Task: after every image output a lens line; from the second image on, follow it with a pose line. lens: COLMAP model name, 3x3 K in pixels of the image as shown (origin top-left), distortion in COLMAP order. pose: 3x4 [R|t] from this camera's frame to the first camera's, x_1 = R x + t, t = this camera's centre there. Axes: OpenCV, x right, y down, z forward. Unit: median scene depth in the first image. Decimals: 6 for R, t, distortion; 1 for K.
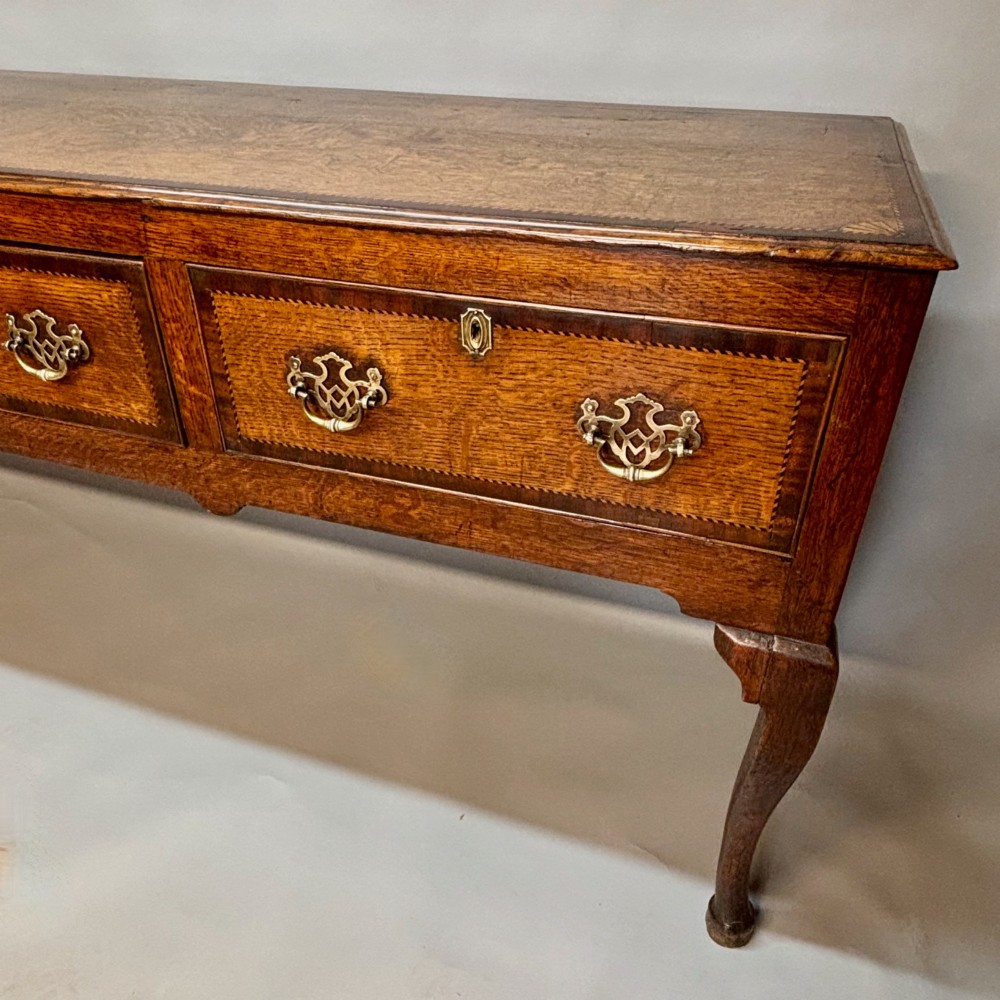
lens RADIAL K [[867.4, 0, 499.2], [0, 867.4, 494.3], [0, 0, 1]] dist [0.050346, -0.071962]
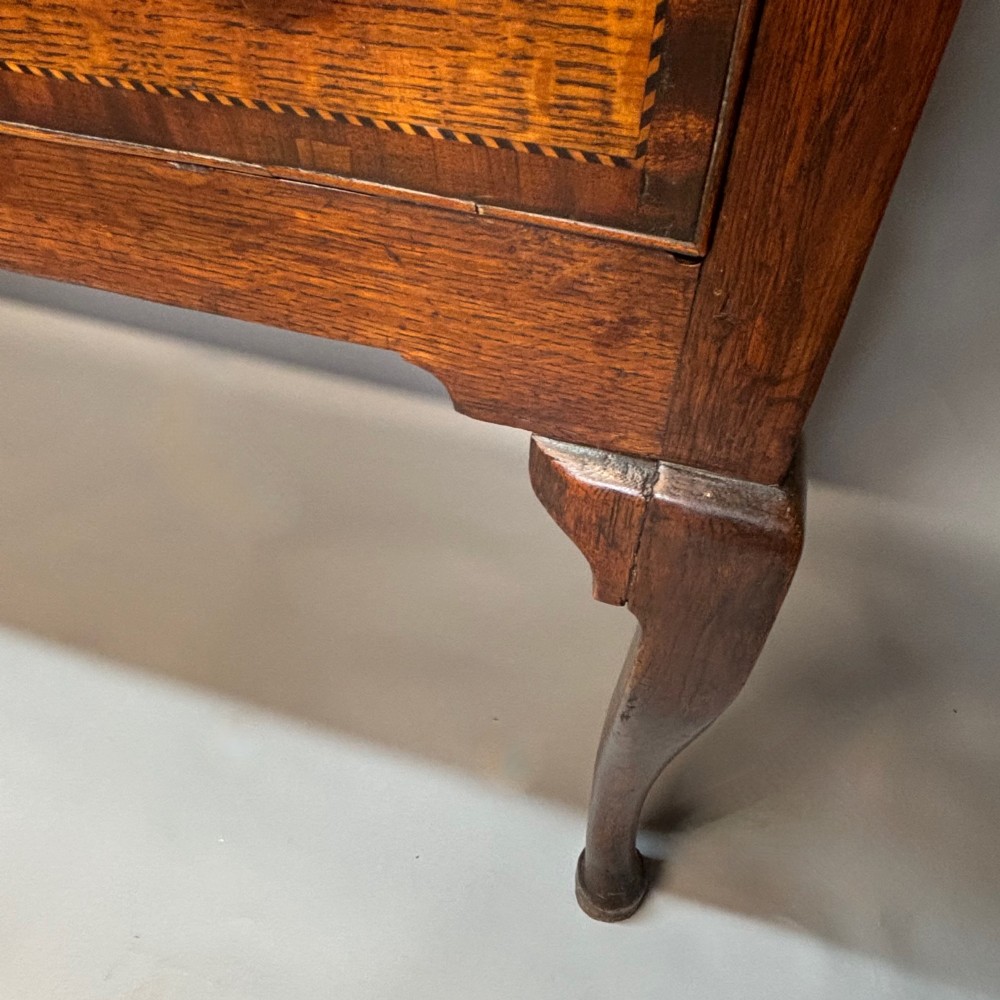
lens RADIAL K [[867.4, 0, 503.8], [0, 867.4, 505.5], [0, 0, 1]] dist [0.050346, -0.071962]
pose [[0.999604, -0.003752, 0.027905, 0.233683], [-0.002875, 0.972299, 0.233723, 0.086625], [-0.028009, -0.233710, 0.971903, 0.603704]]
